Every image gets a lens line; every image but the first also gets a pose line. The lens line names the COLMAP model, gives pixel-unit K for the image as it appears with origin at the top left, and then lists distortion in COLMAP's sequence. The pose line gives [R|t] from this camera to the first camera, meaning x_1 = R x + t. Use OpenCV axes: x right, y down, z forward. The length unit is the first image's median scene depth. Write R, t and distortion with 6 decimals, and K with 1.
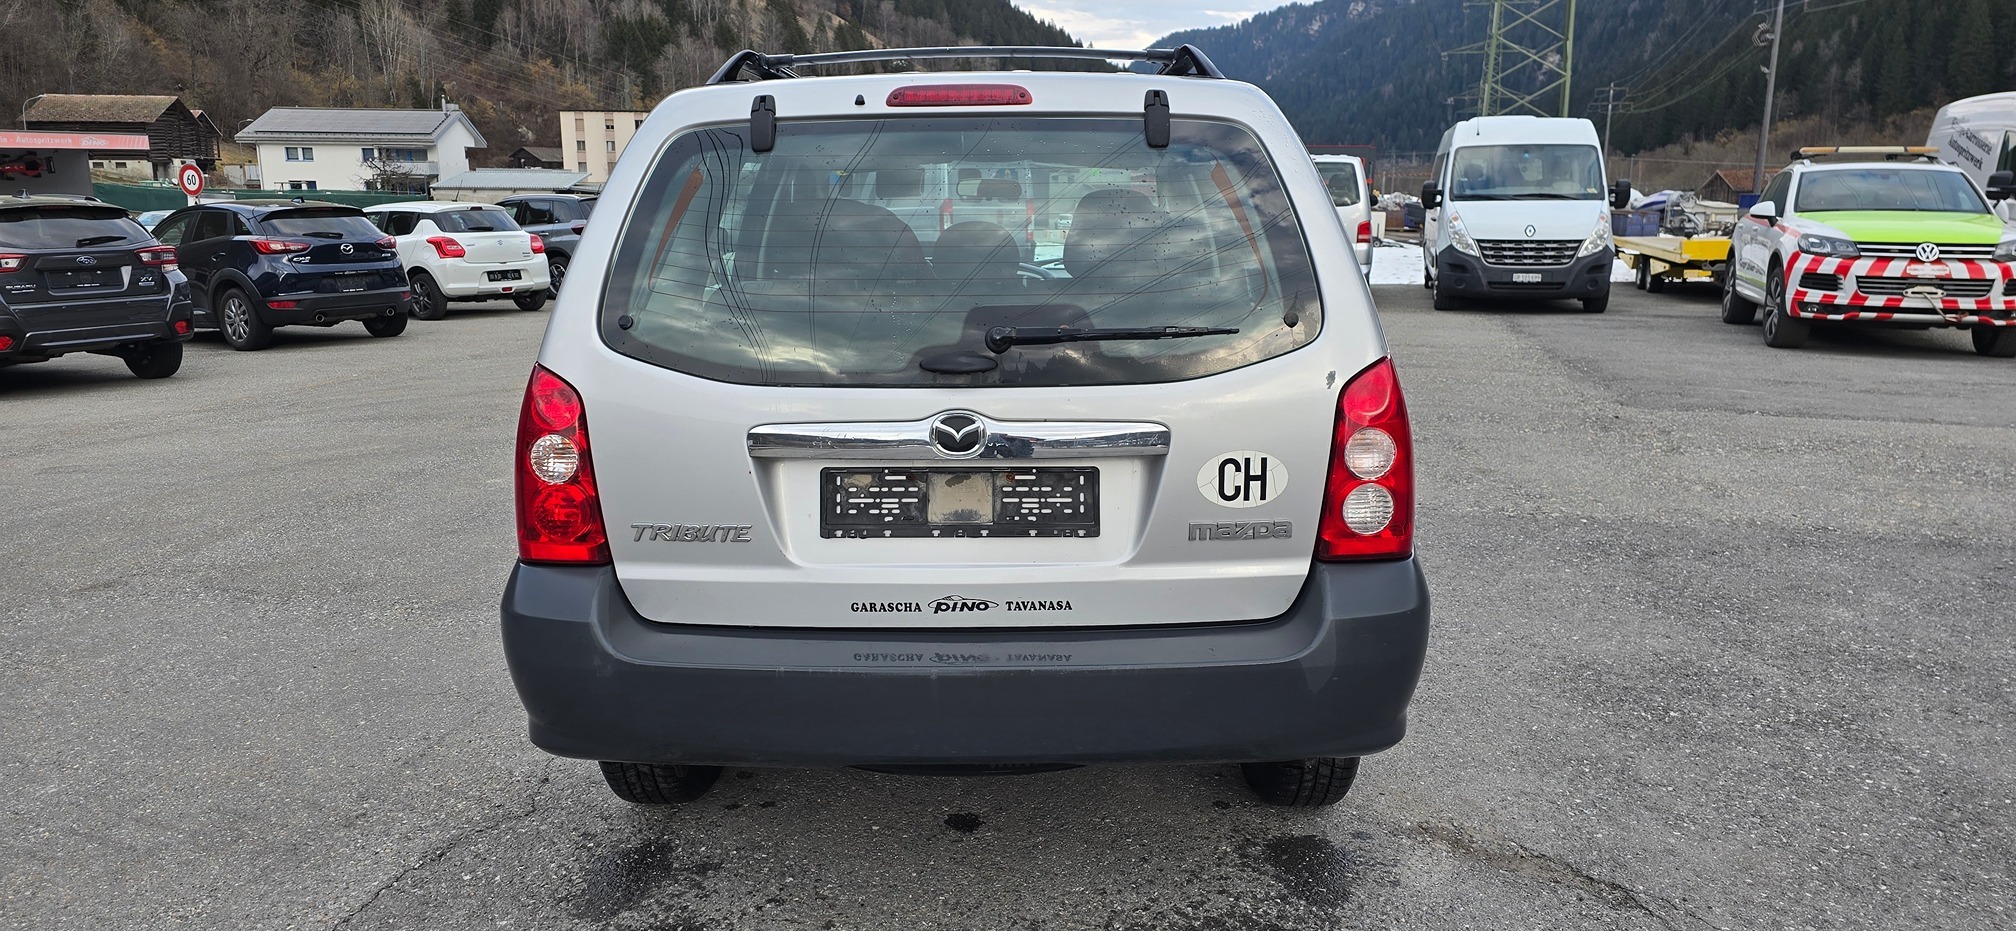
lens RADIAL K [[1328.7, 0, 1008.0], [0, 1328.7, 465.5], [0, 0, 1]] dist [0.076573, -0.070956]
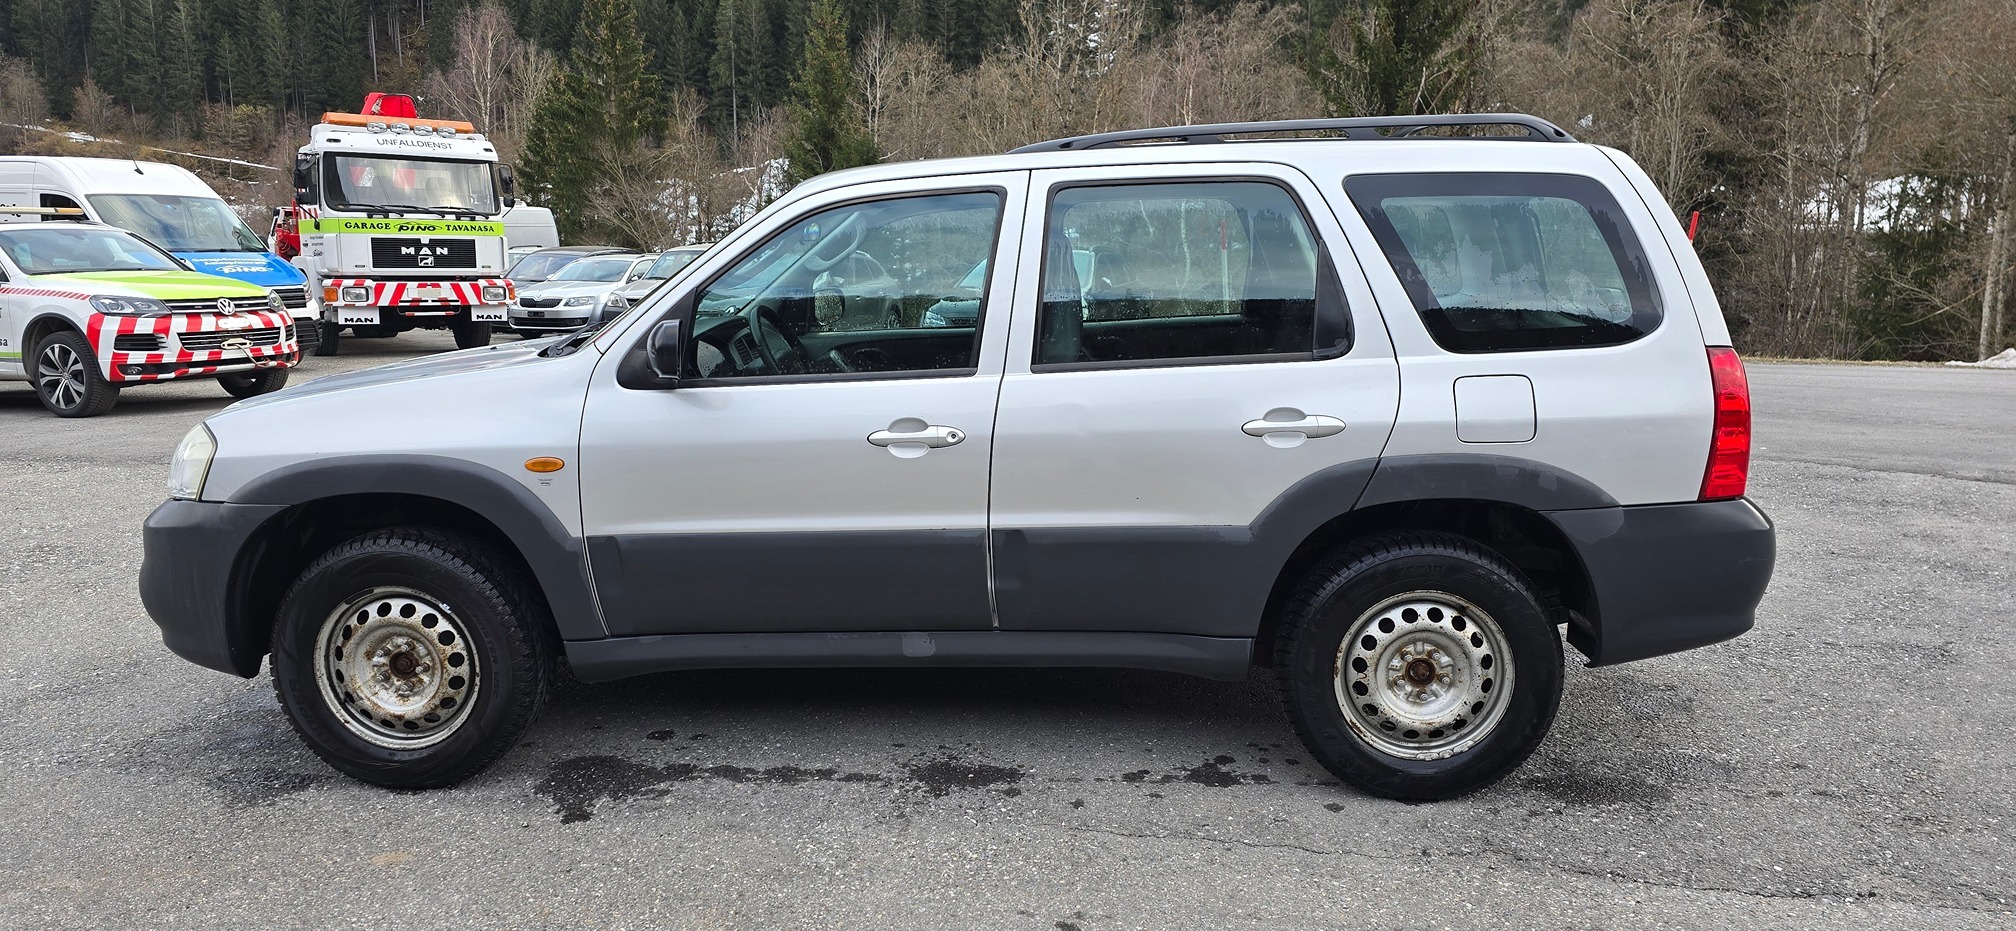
lens RADIAL K [[1361.7, 0, 1008.0], [0, 1361.7, 465.5], [0, 0, 1]] dist [-0.004065, -0.002389]
pose [[0.034664, -0.163087, 0.986002, -1.866671], [0.209617, 0.965837, 0.152382, -0.353920], [-0.977169, 0.201401, 0.067666, 1.764779]]
